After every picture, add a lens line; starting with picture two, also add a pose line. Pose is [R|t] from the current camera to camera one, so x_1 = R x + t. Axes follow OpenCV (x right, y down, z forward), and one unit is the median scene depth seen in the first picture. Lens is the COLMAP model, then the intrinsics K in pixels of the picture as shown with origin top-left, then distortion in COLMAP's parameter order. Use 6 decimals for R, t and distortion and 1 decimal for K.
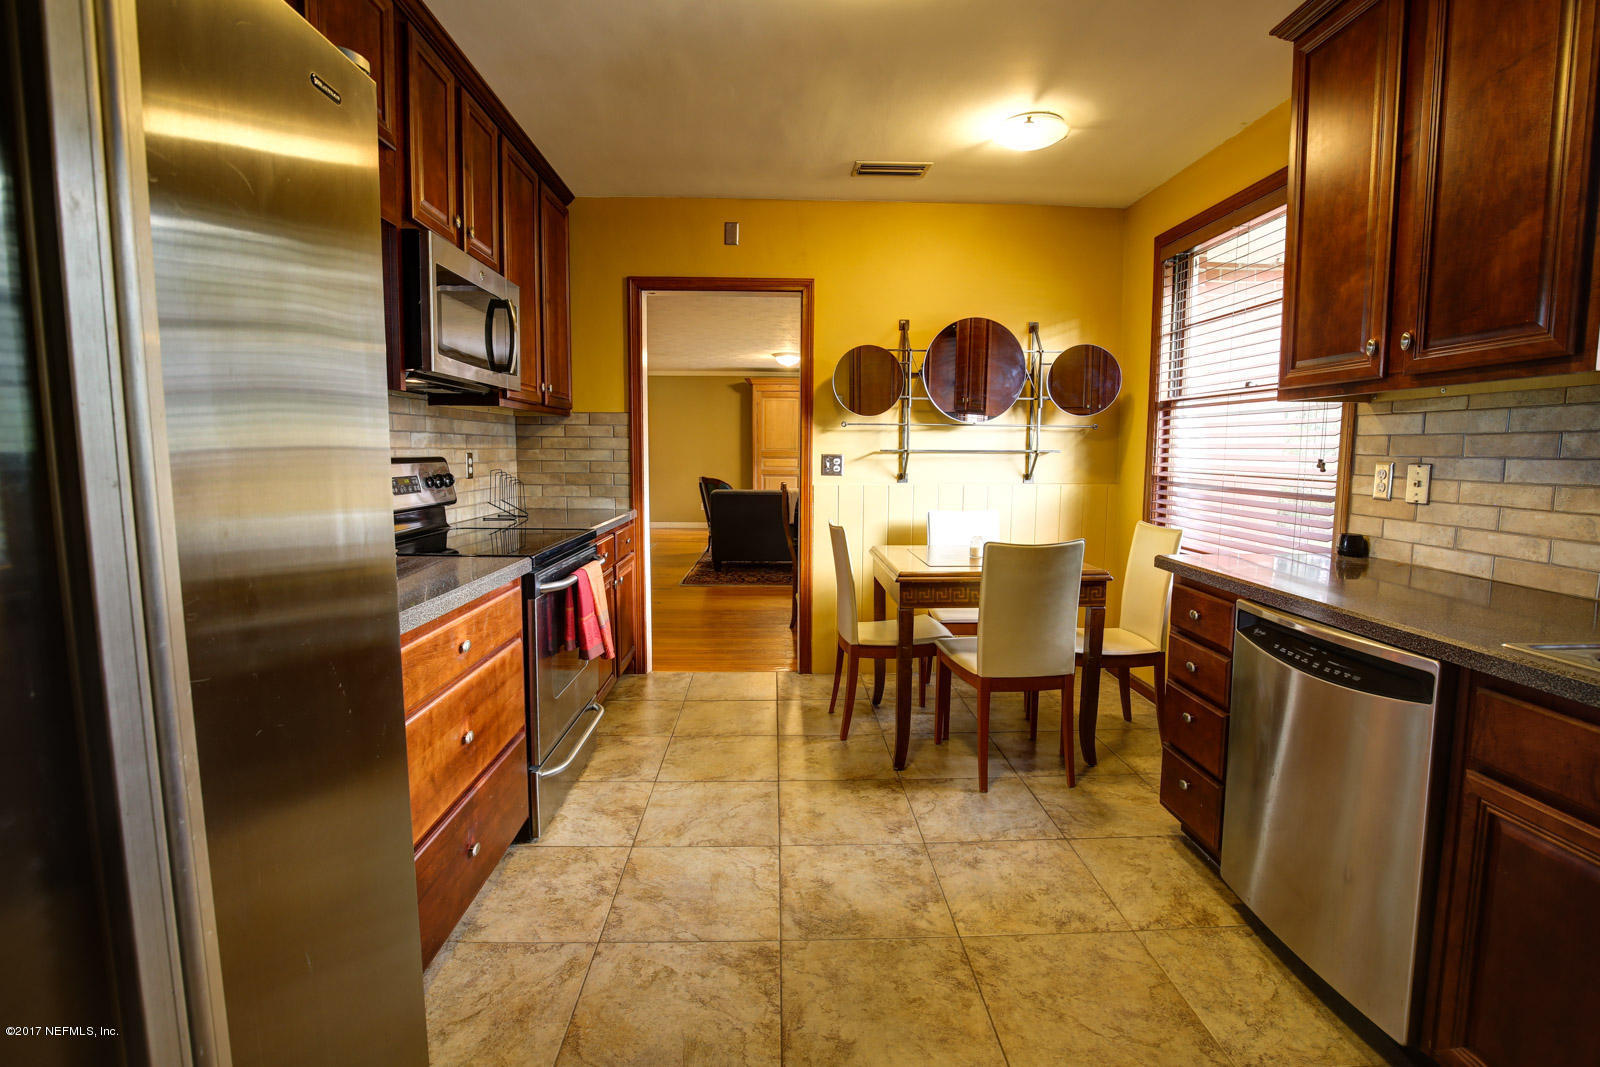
lens RADIAL K [[739.4, 0, 810.5], [0, 739.4, 527.2], [0, 0, 1]] dist [-0.035850, 0.006187]
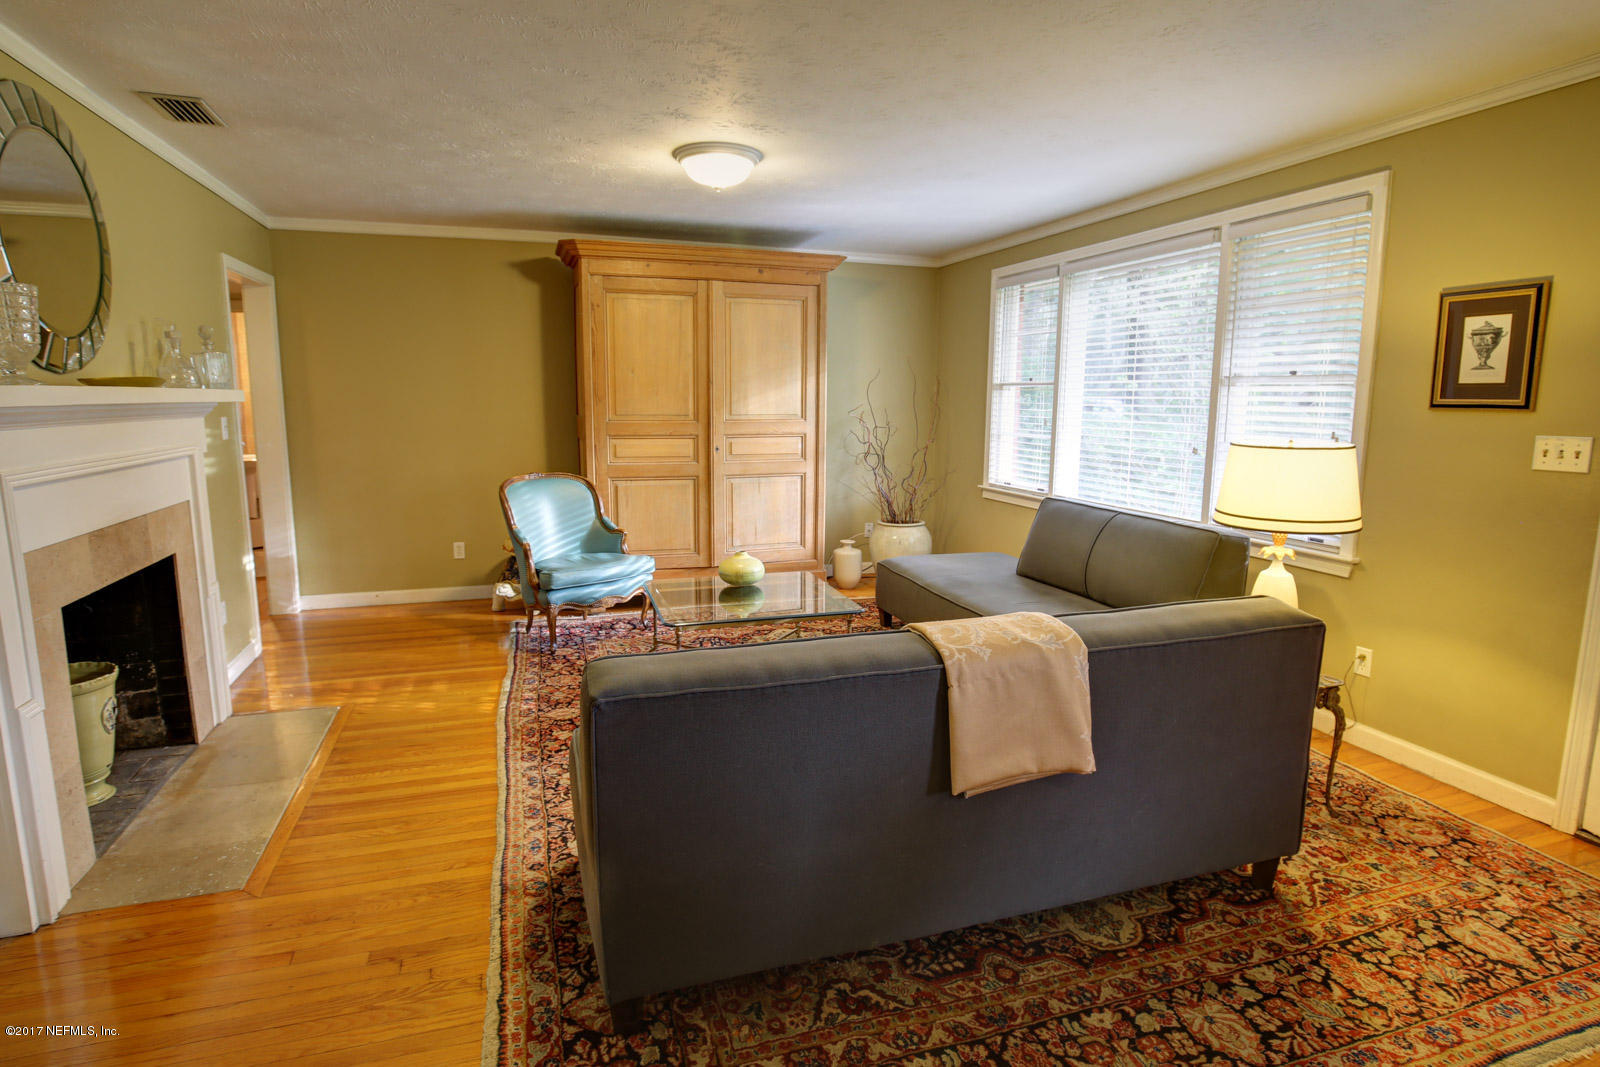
lens RADIAL K [[850.3, 0, 805.3], [0, 850.3, 528.1], [0, 0, 1]] dist [-0.016851, -0.000235]
pose [[0.960870, -0.045485, 0.273239, -0.415342], [0.030912, 0.997872, 0.057406, -0.303793], [-0.275268, -0.046713, 0.960232, 2.276364]]
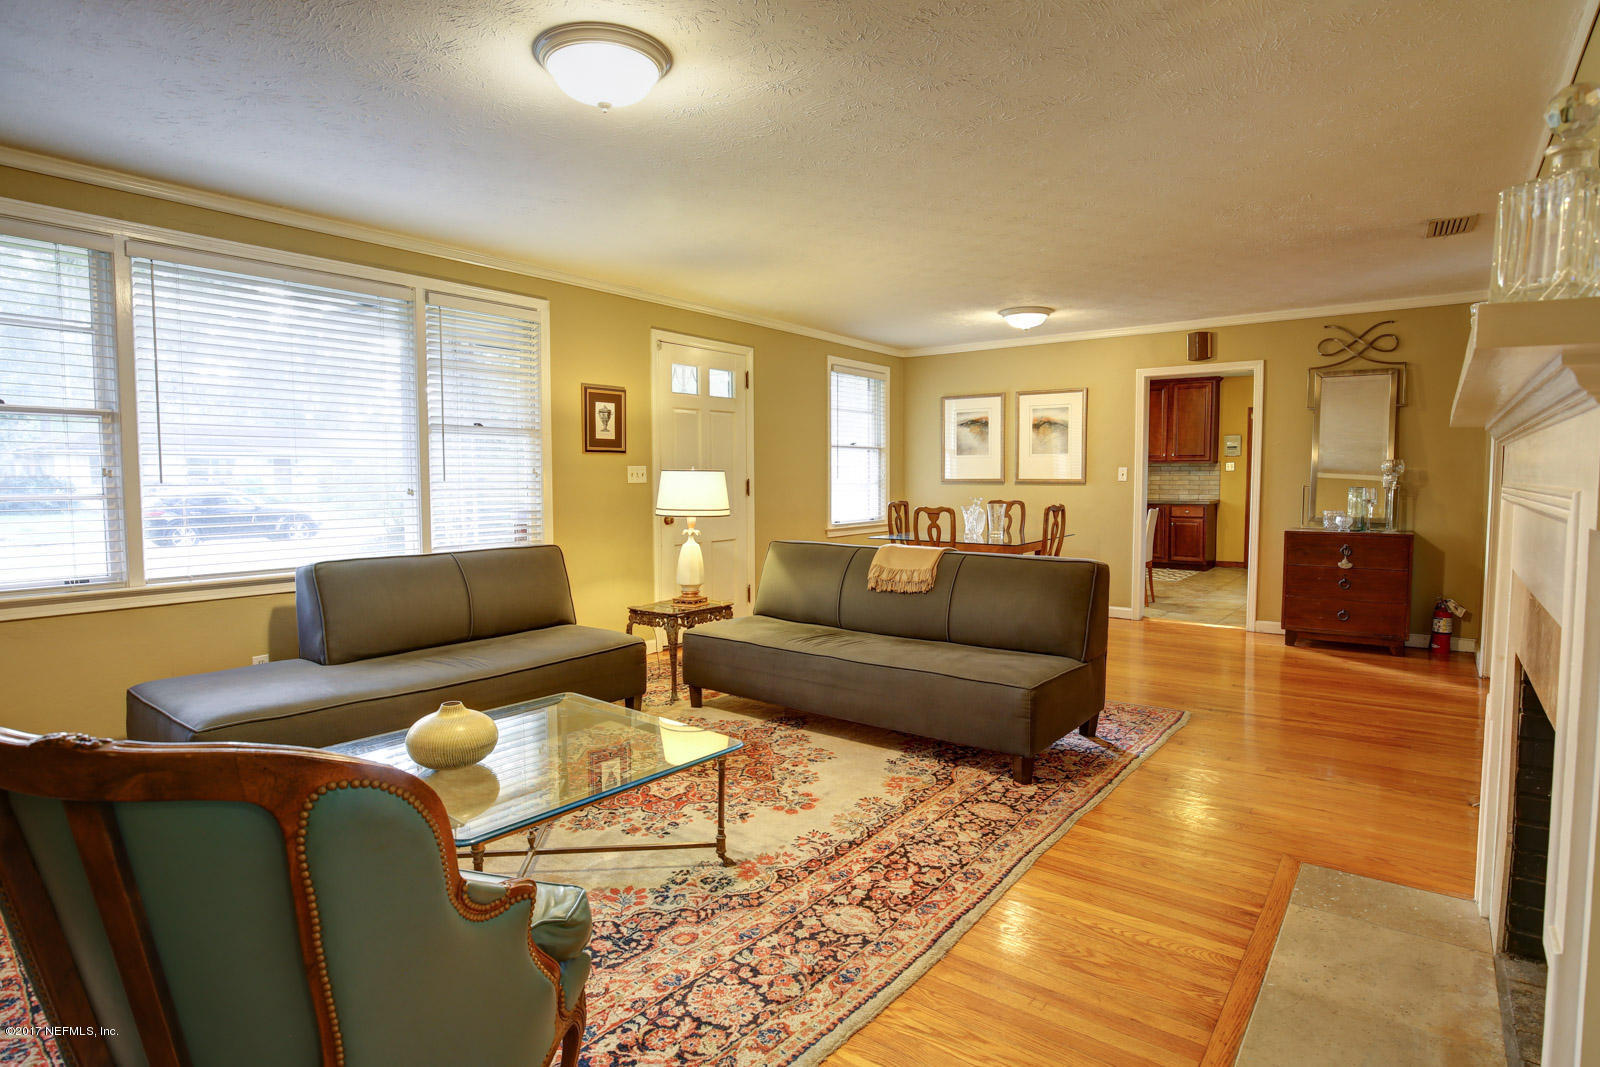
lens RADIAL K [[838.4, 0, 801.6], [0, 838.4, 533.9], [0, 0, 1]] dist [-0.030939, 0.004125]
pose [[-0.763419, -0.048615, 0.644072, -0.867193], [0.065060, 0.986304, 0.151563, -0.434825], [-0.642619, 0.157609, -0.749800, 4.107204]]
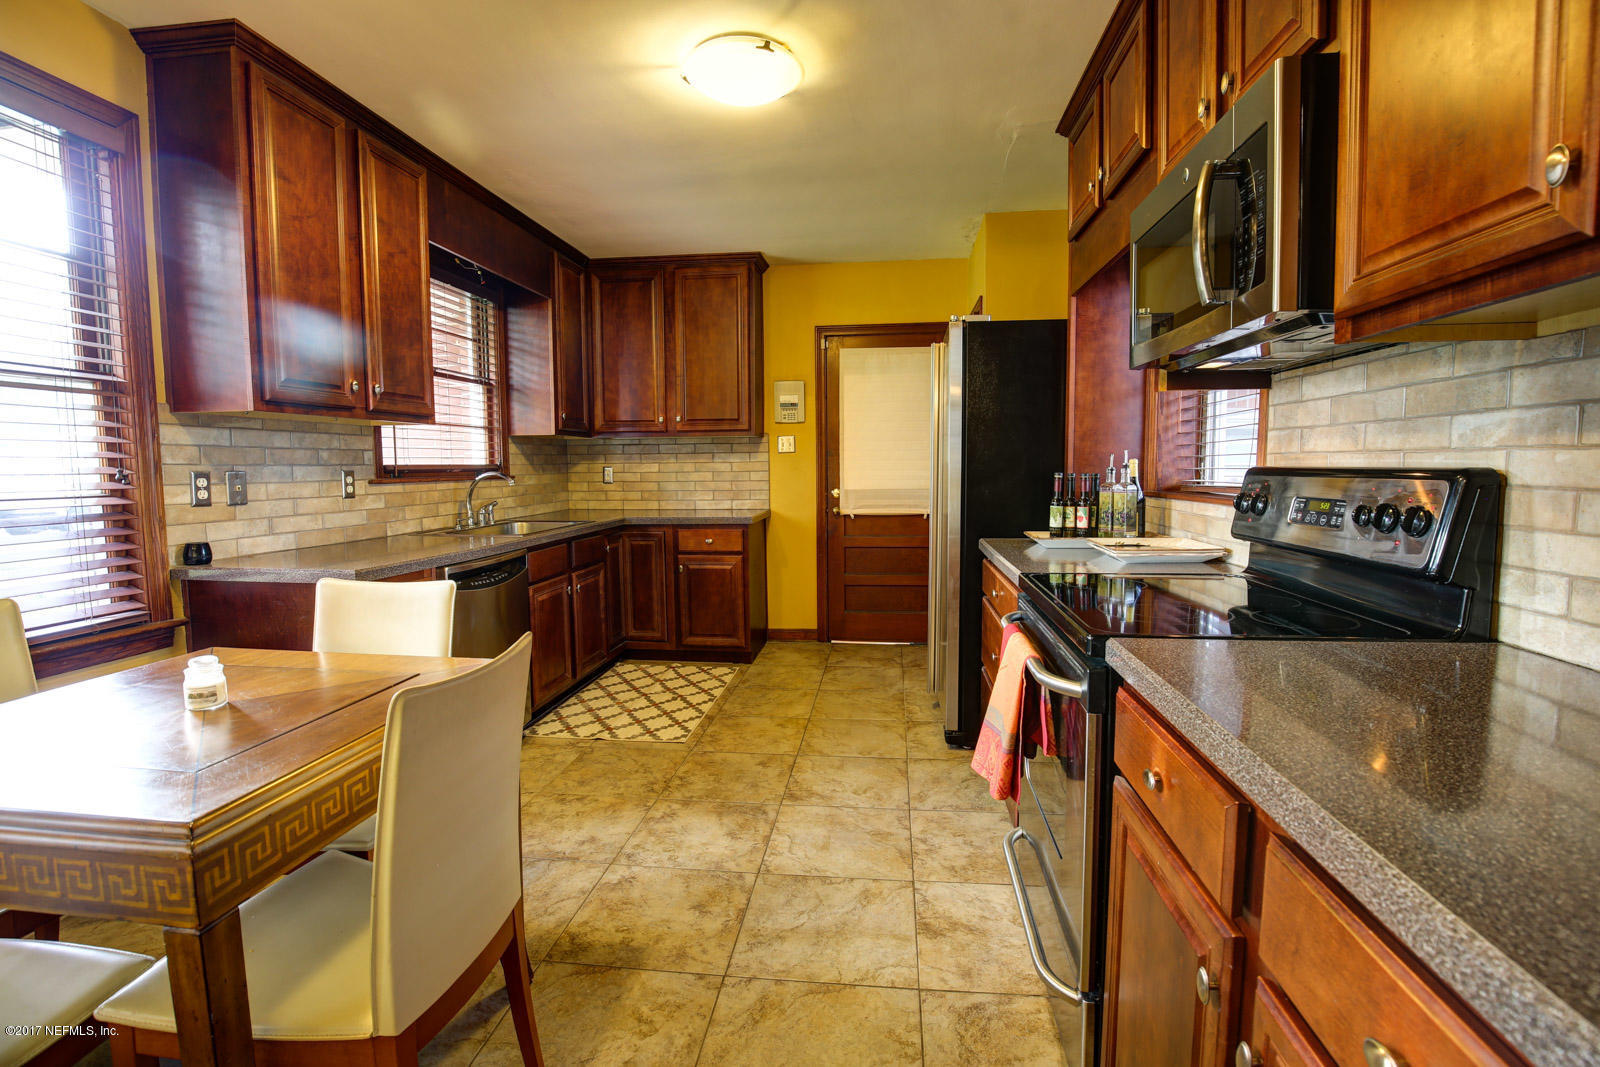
lens RADIAL K [[739.4, 0, 792.7], [0, 739.4, 530.8], [0, 0, 1]] dist [-0.035850, 0.006187]
pose [[-0.983671, -0.014774, 0.179371, -0.224967], [0.019993, 0.981487, 0.190482, -0.163911], [-0.178864, 0.190957, -0.965165, 1.642302]]
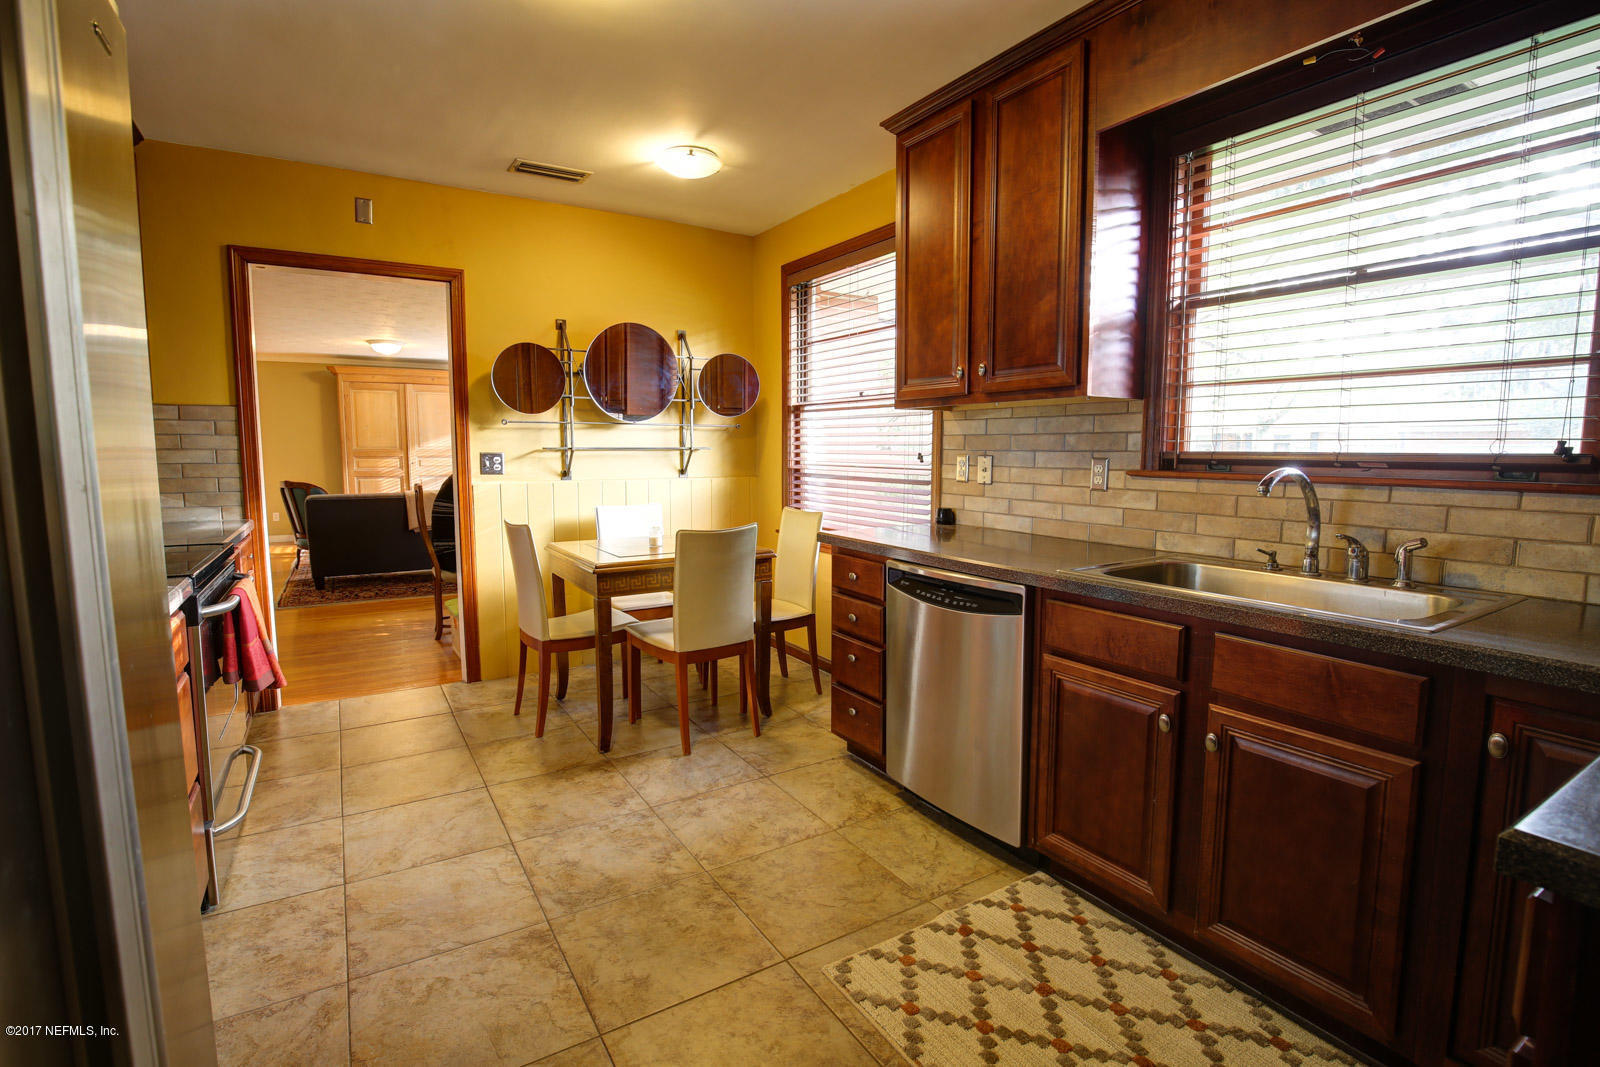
lens RADIAL K [[739.4, 0, 799.4], [0, 739.4, 525.9], [0, 0, 1]] dist [-0.035850, 0.006187]
pose [[0.871036, -0.054260, 0.488213, -0.147728], [0.053412, 0.998450, 0.015673, 0.006066], [-0.488306, 0.012424, 0.872584, -0.061151]]
